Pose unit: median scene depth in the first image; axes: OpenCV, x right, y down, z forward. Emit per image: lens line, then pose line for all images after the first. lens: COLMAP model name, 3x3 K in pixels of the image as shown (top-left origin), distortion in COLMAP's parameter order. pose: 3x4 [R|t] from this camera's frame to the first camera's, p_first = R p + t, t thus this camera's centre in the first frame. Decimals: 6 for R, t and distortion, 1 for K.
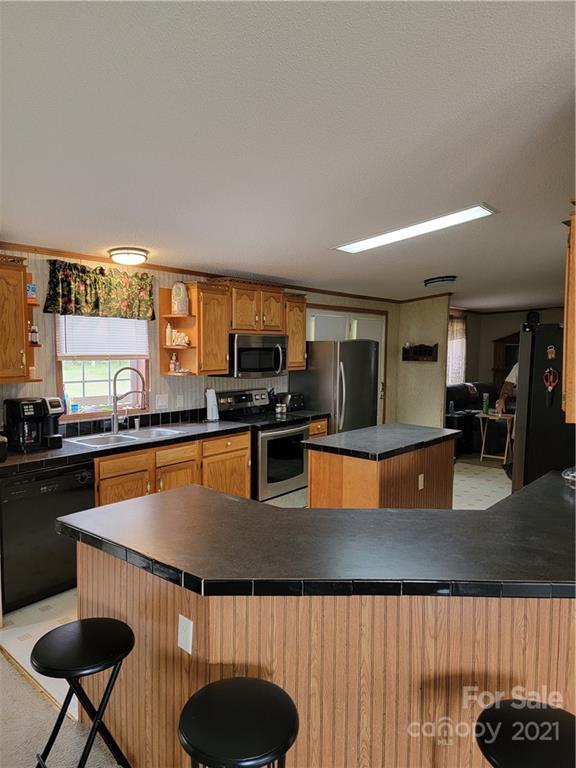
lens RADIAL K [[545.0, 0, 285.5], [0, 545.0, 387.4], [0, 0, 1]] dist [0.043531, -0.031647]
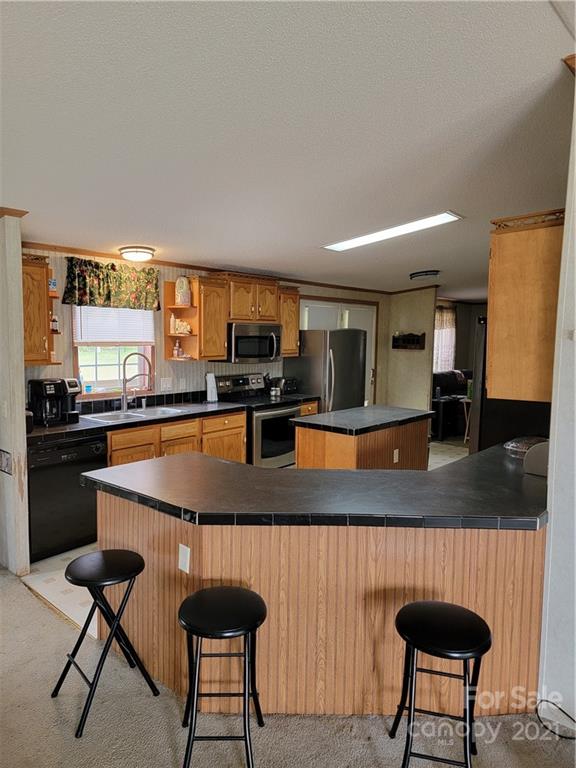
lens RADIAL K [[545.0, 0, 289.4], [0, 545.0, 379.3], [0, 0, 1]] dist [0.043531, -0.031647]
pose [[0.999981, 0.006094, -0.000080, 0.029352], [-0.006093, 0.999949, 0.008076, 0.007496], [0.000129, -0.008076, 0.999967, -0.134044]]
